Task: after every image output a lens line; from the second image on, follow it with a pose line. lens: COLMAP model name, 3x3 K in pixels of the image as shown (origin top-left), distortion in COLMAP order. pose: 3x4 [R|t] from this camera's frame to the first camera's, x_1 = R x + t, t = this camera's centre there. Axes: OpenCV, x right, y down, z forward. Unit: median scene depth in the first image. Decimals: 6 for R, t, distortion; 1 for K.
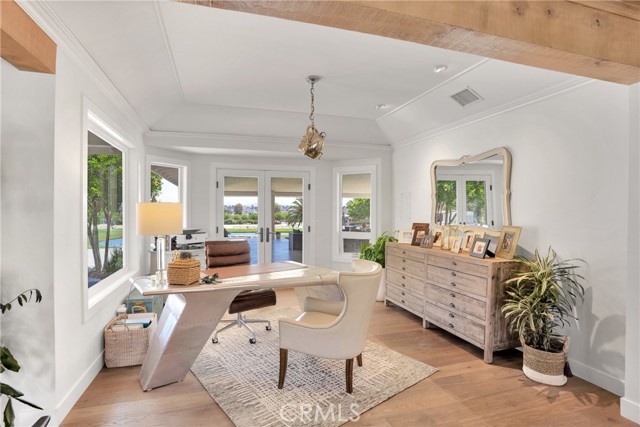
lens RADIAL K [[322.9, 0, 308.2], [0, 322.9, 213.1], [0, 0, 1]] dist [-0.042321, 0.015606]
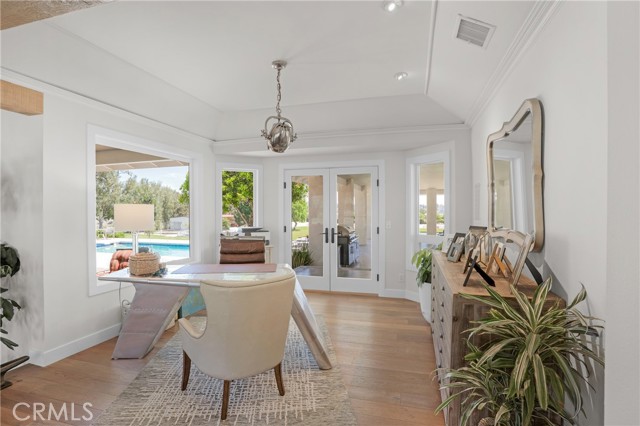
lens RADIAL K [[322.9, 0, 319.4], [0, 322.9, 212.3], [0, 0, 1]] dist [-0.042321, 0.015606]
pose [[0.838448, -0.000593, -0.544981, 0.546560], [0.001444, 0.999998, 0.001133, -0.003412], [0.544980, -0.001737, 0.838448, 0.273612]]
